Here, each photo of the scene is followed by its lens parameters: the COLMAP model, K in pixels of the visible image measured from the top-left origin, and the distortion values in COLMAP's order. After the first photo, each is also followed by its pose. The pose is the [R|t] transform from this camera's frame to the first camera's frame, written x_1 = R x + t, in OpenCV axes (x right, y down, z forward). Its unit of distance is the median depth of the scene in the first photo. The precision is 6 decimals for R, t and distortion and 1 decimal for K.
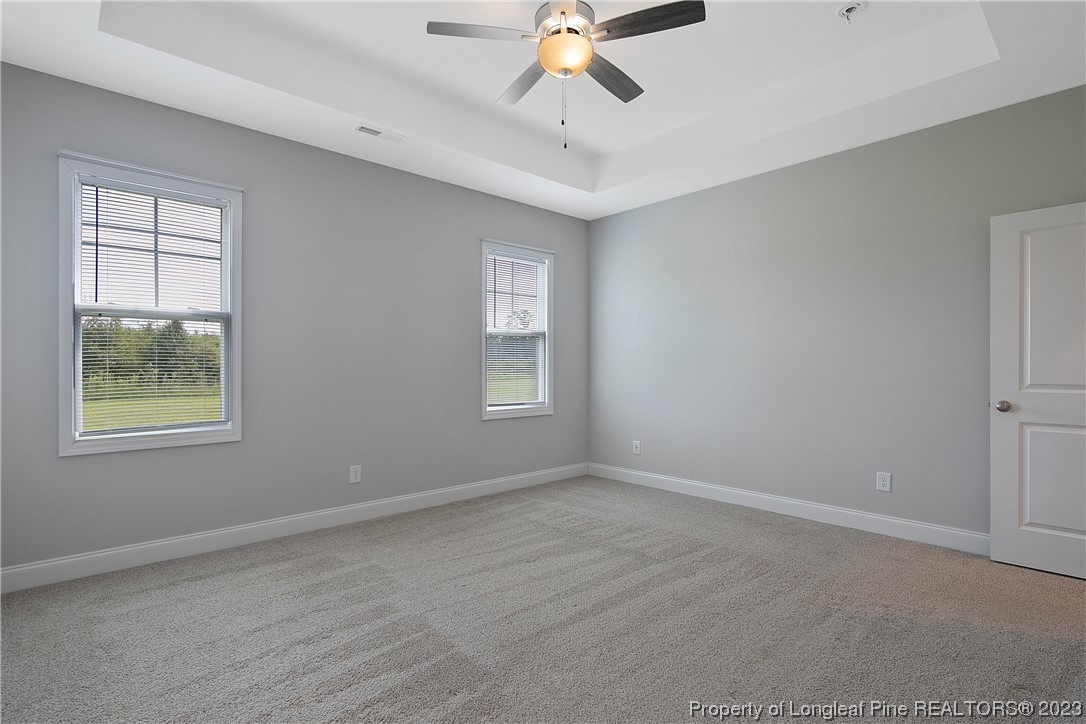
lens RADIAL K [[524.3, 0, 547.9], [0, 524.3, 366.5], [0, 0, 1]] dist [0.003041, -0.003636]
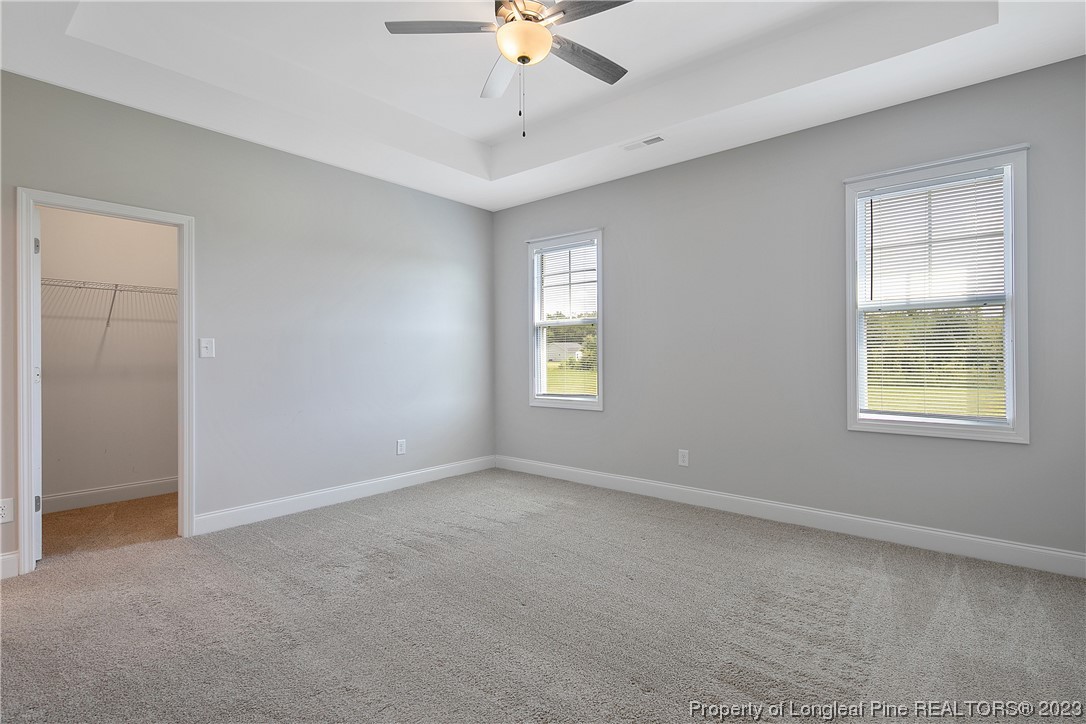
lens RADIAL K [[524.3, 0, 543.8], [0, 524.3, 351.5], [0, 0, 1]] dist [0.003041, -0.003636]
pose [[0.120680, -0.010420, -0.992637, 0.646420], [0.003805, 0.999942, -0.010034, -0.000707], [0.992684, -0.002566, 0.120713, 0.583388]]
